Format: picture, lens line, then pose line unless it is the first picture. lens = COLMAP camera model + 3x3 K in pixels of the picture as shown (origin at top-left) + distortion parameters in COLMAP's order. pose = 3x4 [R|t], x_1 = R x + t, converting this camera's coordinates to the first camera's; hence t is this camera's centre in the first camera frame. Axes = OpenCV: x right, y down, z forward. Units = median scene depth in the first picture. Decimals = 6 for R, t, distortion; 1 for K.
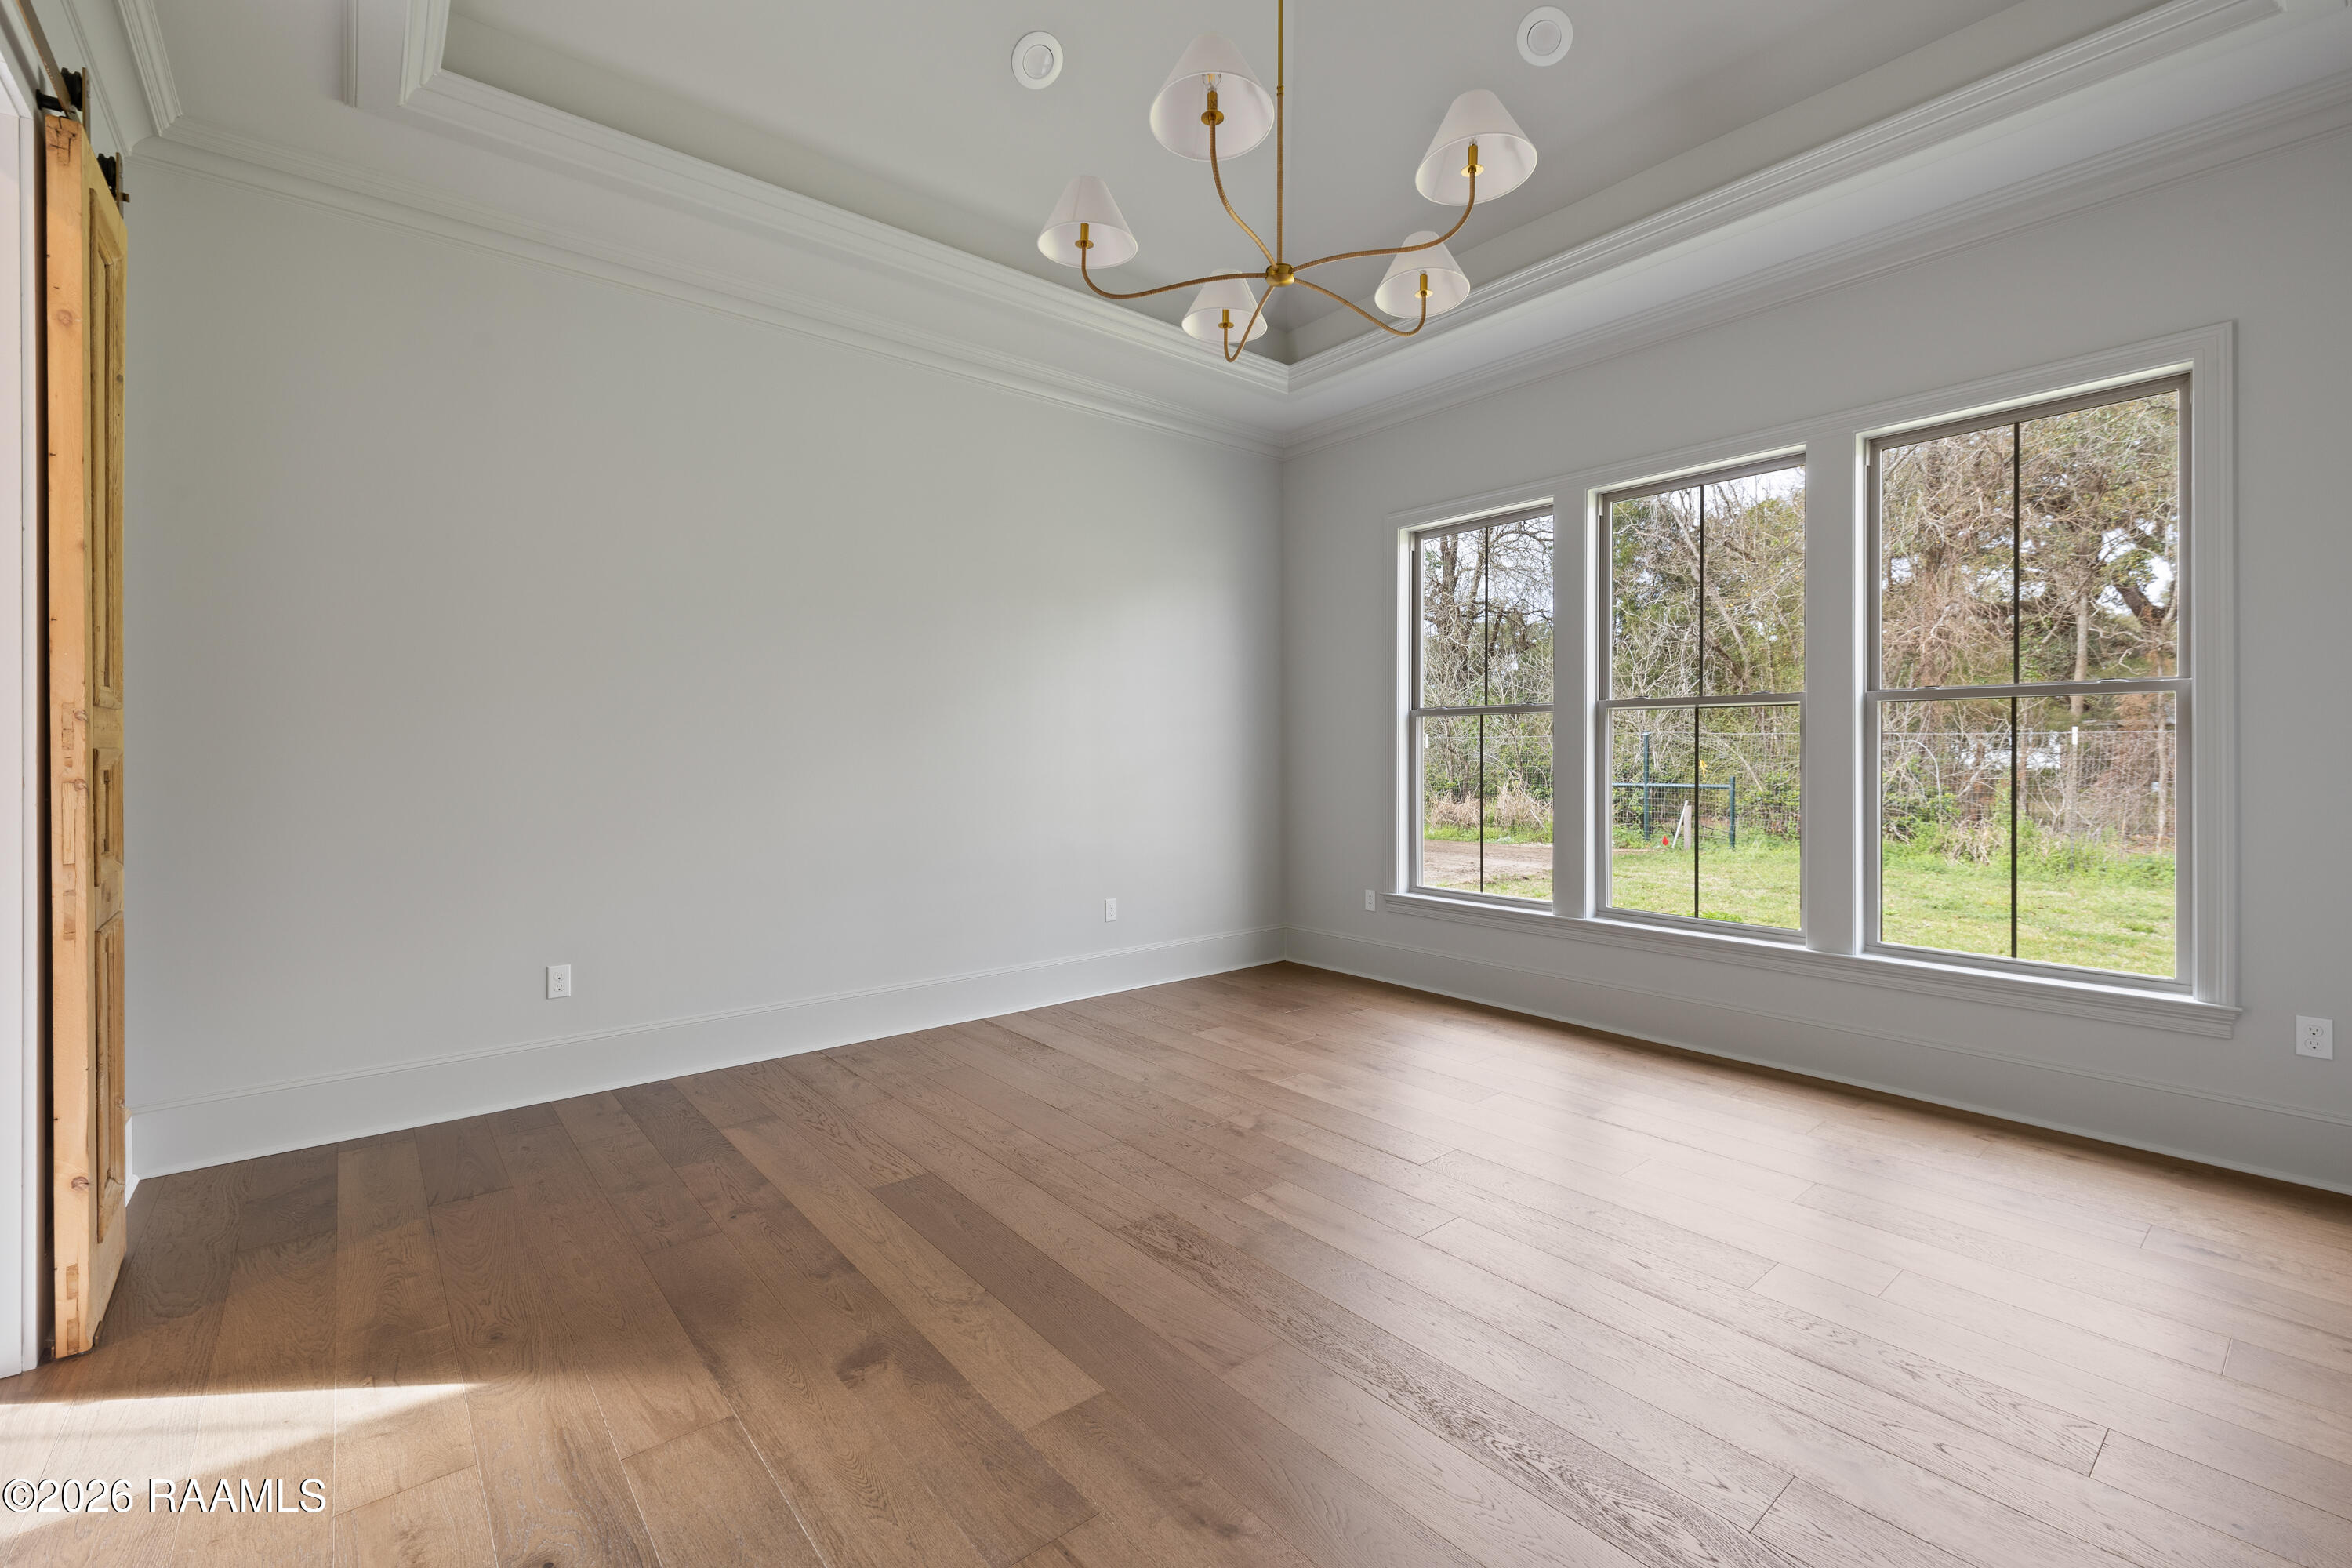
lens RADIAL K [[1006.3, 0, 1174.8], [0, 1006.3, 753.1], [0, 0, 1]] dist [-0.000278, 0.000034]
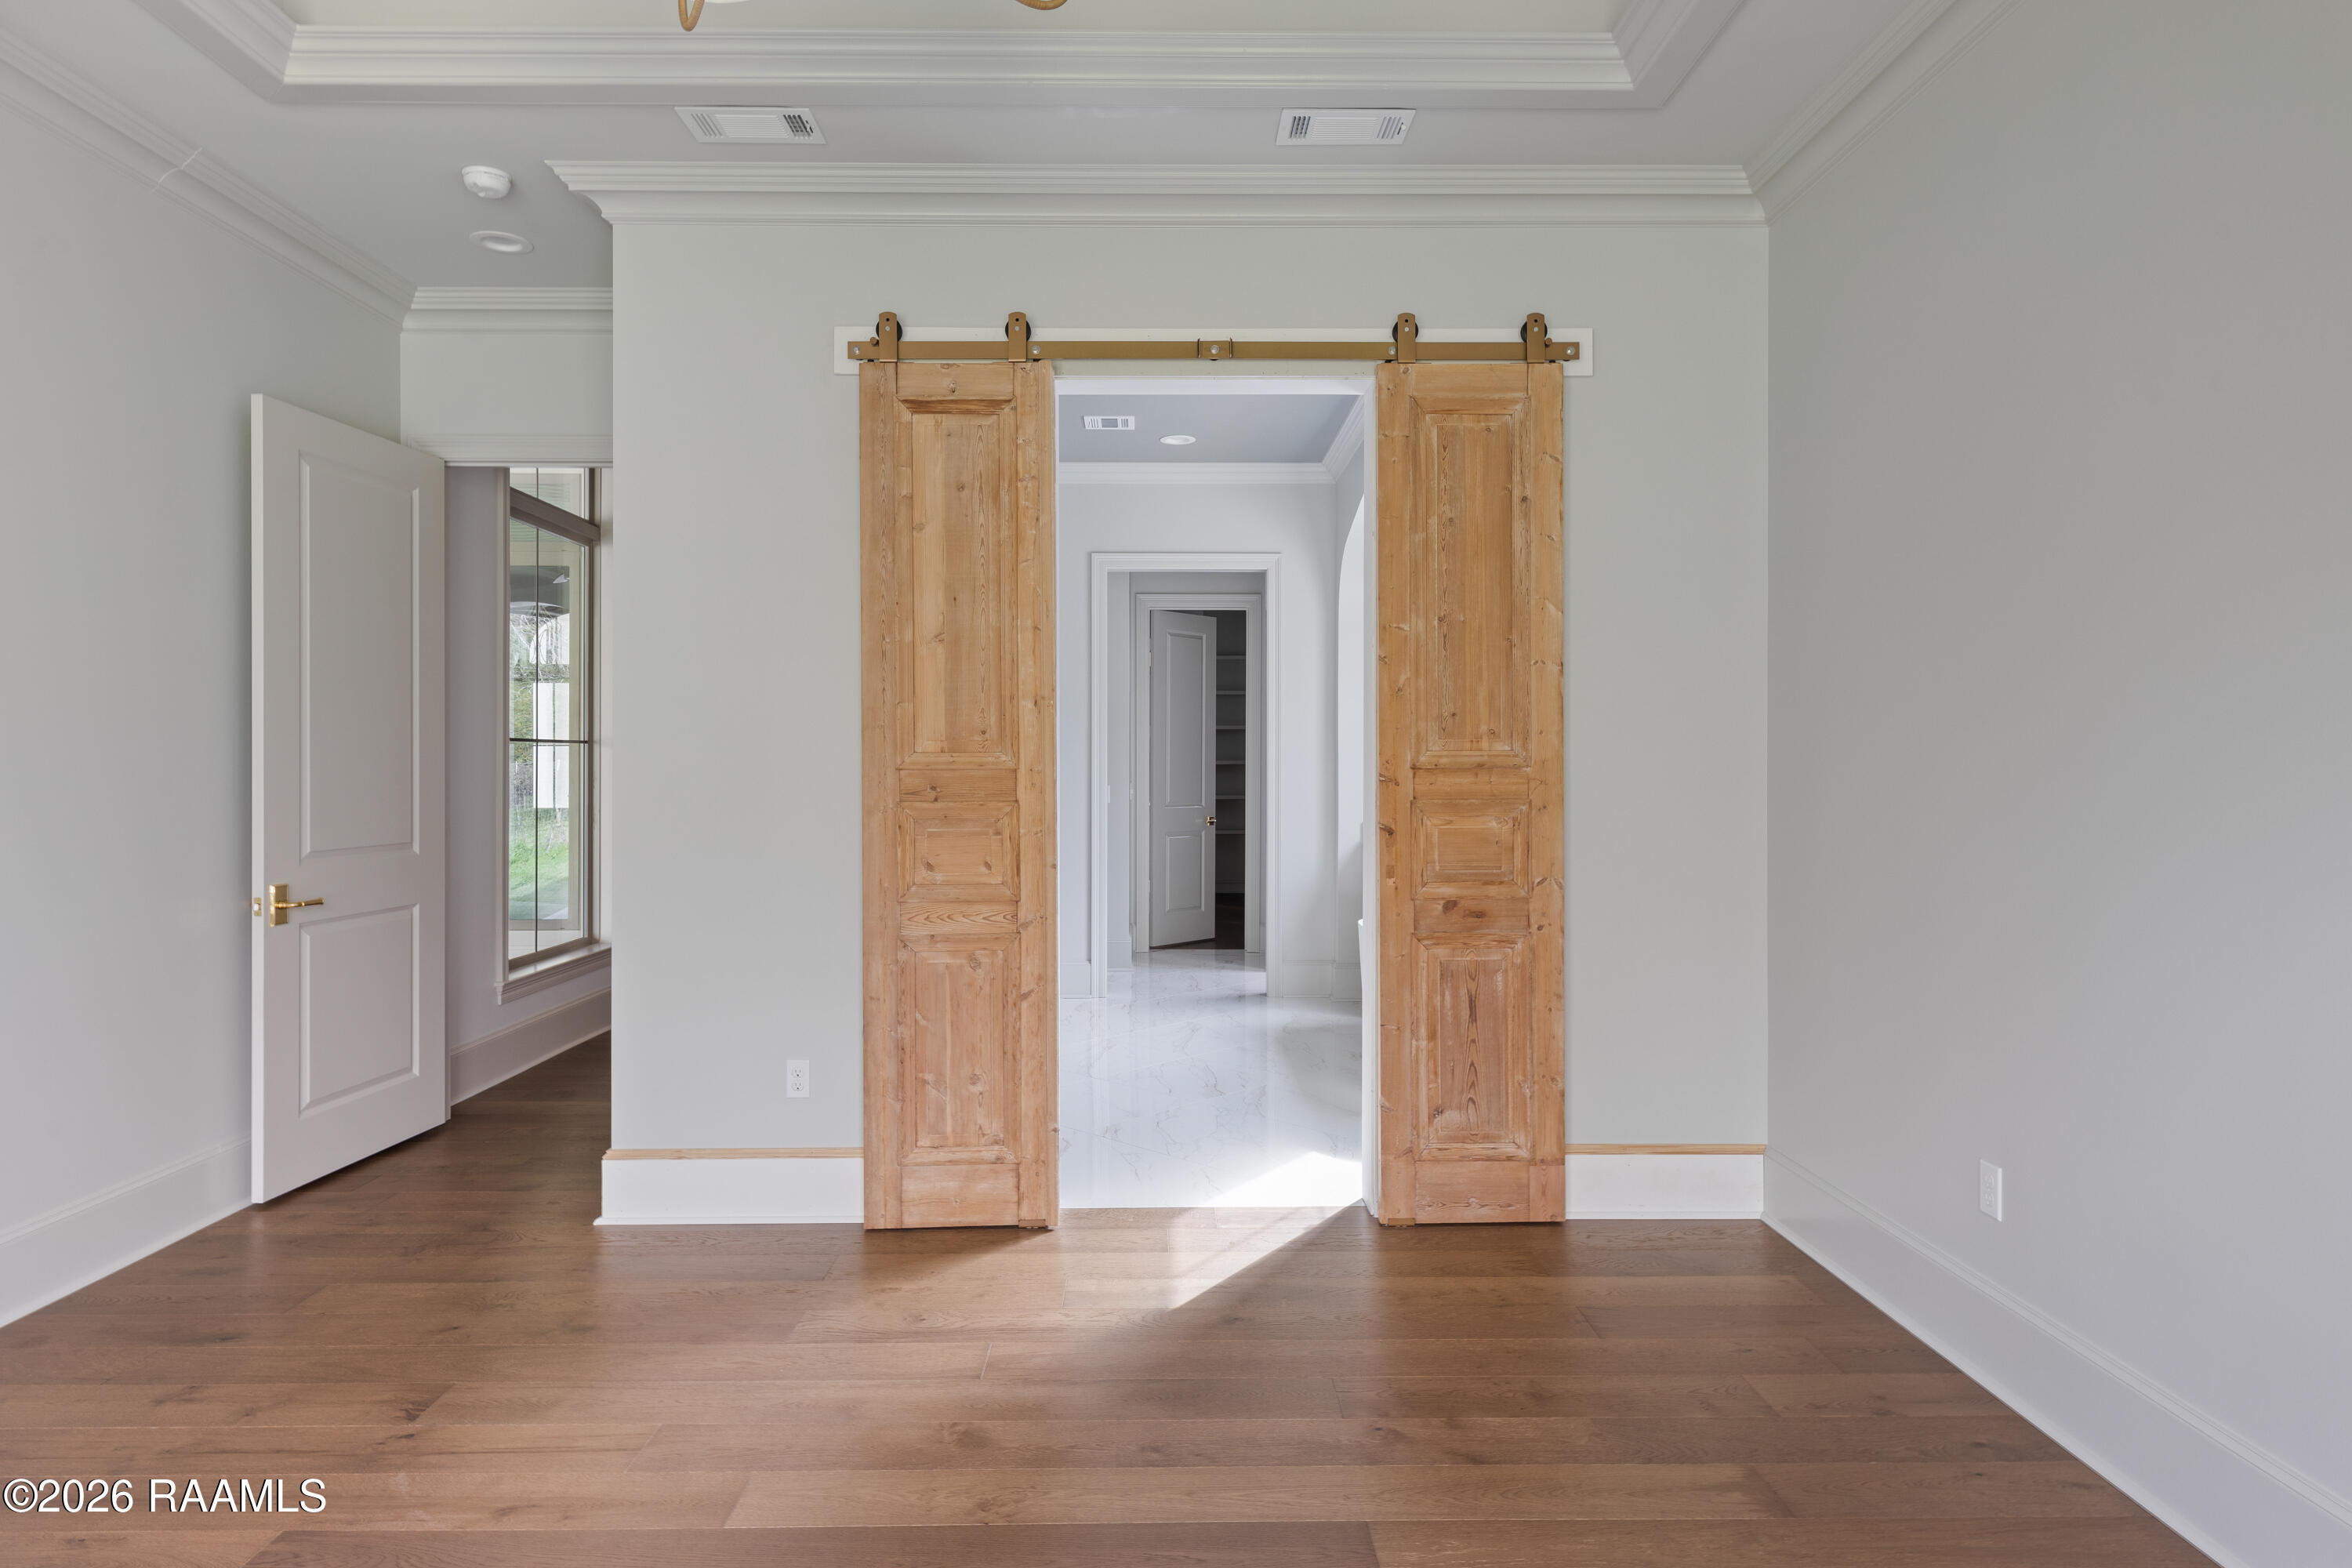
lens RADIAL K [[1369.1, 0, 1175.0], [0, 1369.1, 774.0], [0, 0, 1]] dist [-0.000548, -0.000308]
pose [[-0.627086, 0.003345, -0.778943, 0.599860], [-0.002102, 0.999980, 0.005986, -0.052890], [0.778947, 0.005391, -0.627066, 1.972211]]
